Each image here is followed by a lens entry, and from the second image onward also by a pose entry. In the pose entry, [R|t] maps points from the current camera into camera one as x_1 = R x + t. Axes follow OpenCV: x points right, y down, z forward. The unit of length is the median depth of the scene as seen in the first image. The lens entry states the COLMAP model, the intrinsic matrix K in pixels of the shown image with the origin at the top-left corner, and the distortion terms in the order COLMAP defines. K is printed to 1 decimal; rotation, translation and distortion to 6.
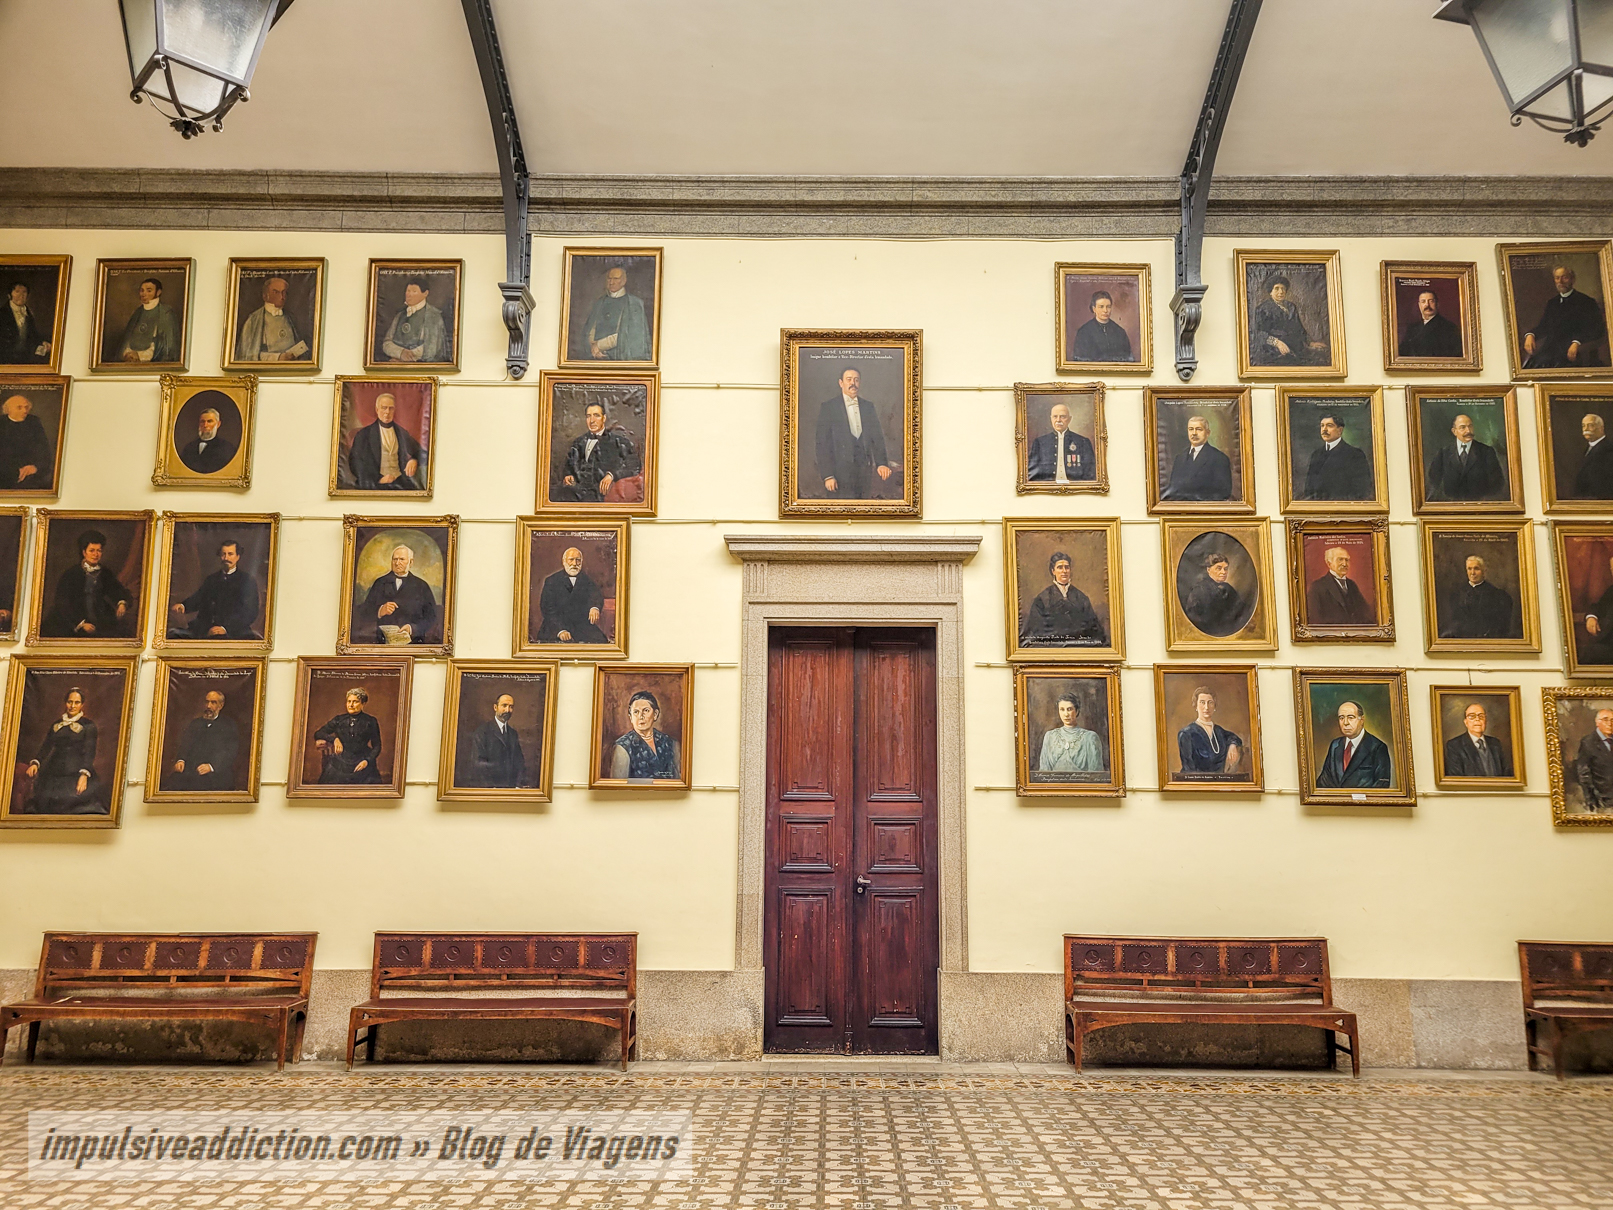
lens RADIAL K [[1240.9, 0, 803.4], [0, 1240.9, 606.0], [0, 0, 1]] dist [0.055530, -0.019064]
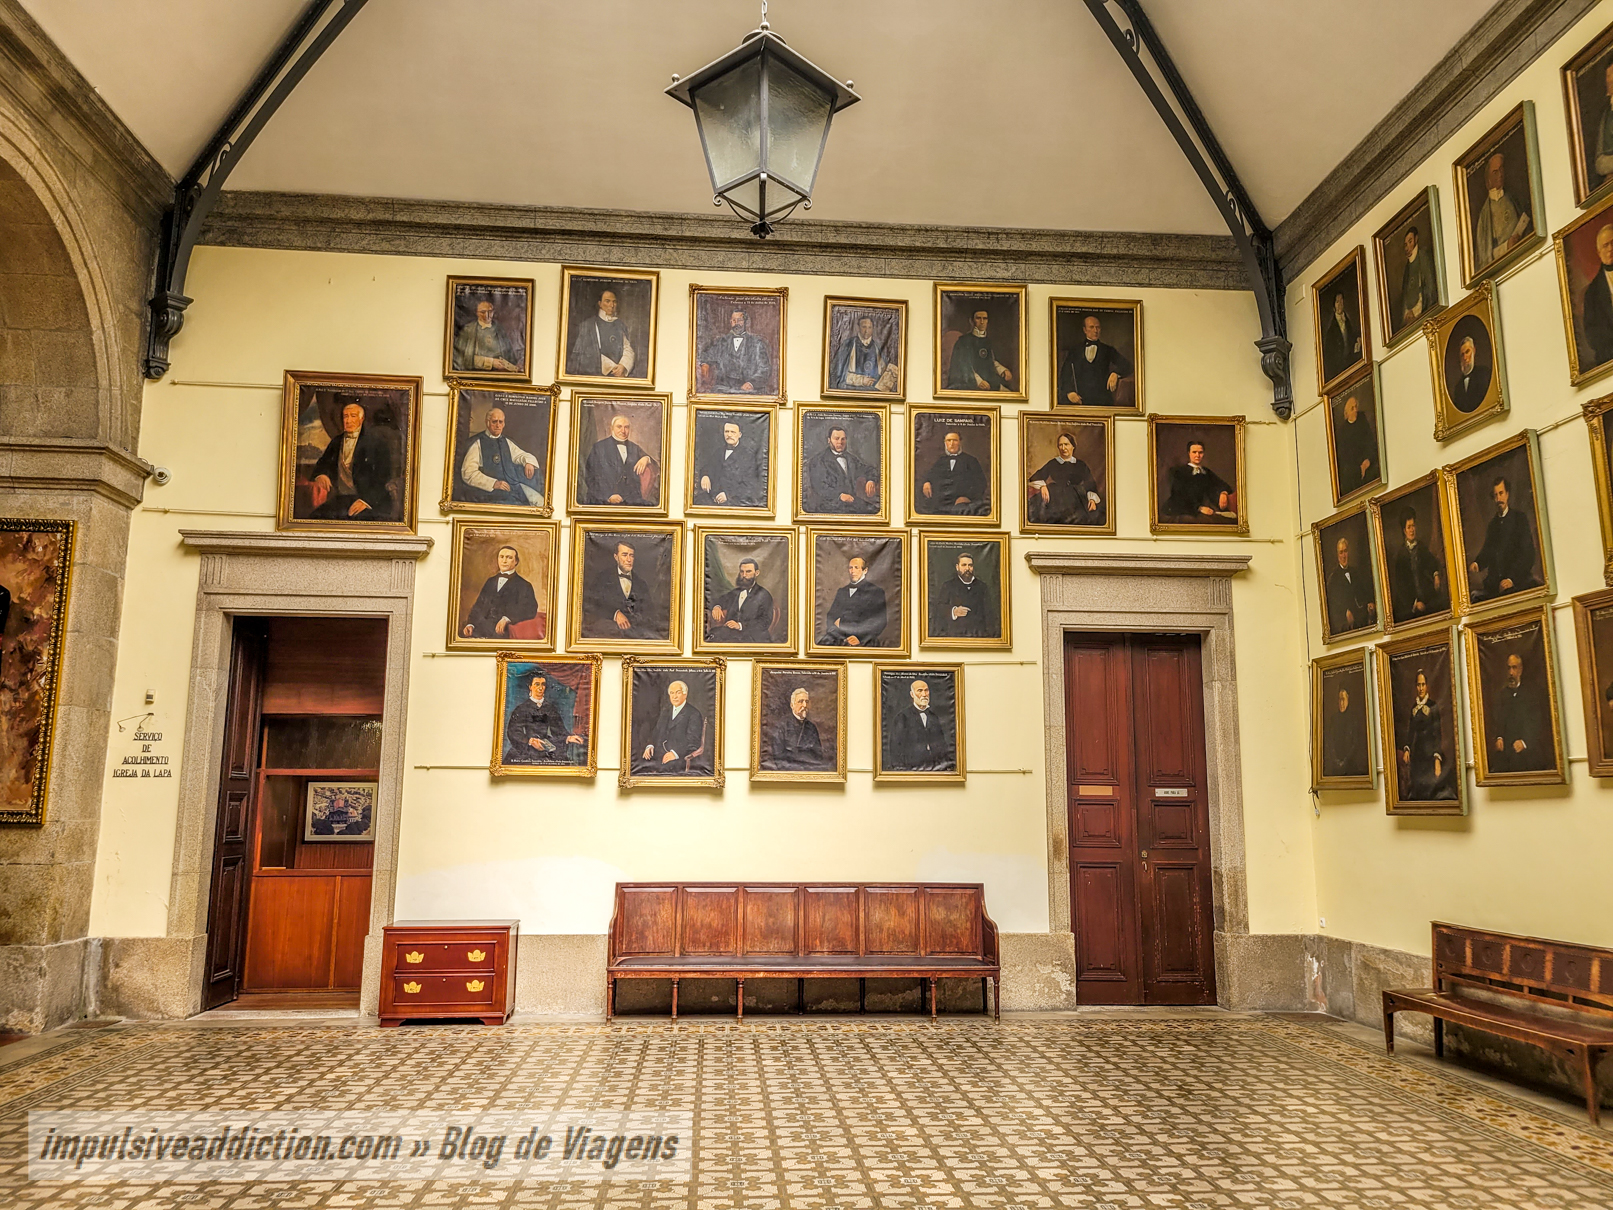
lens RADIAL K [[1240.9, 0, 805.3], [0, 1240.9, 602.9], [0, 0, 1]] dist [0.055530, -0.019064]
pose [[0.085151, -0.175675, -0.980759, 0.331382], [0.179884, 0.970869, -0.158286, 0.081970], [0.979995, -0.162945, 0.114271, 0.433242]]
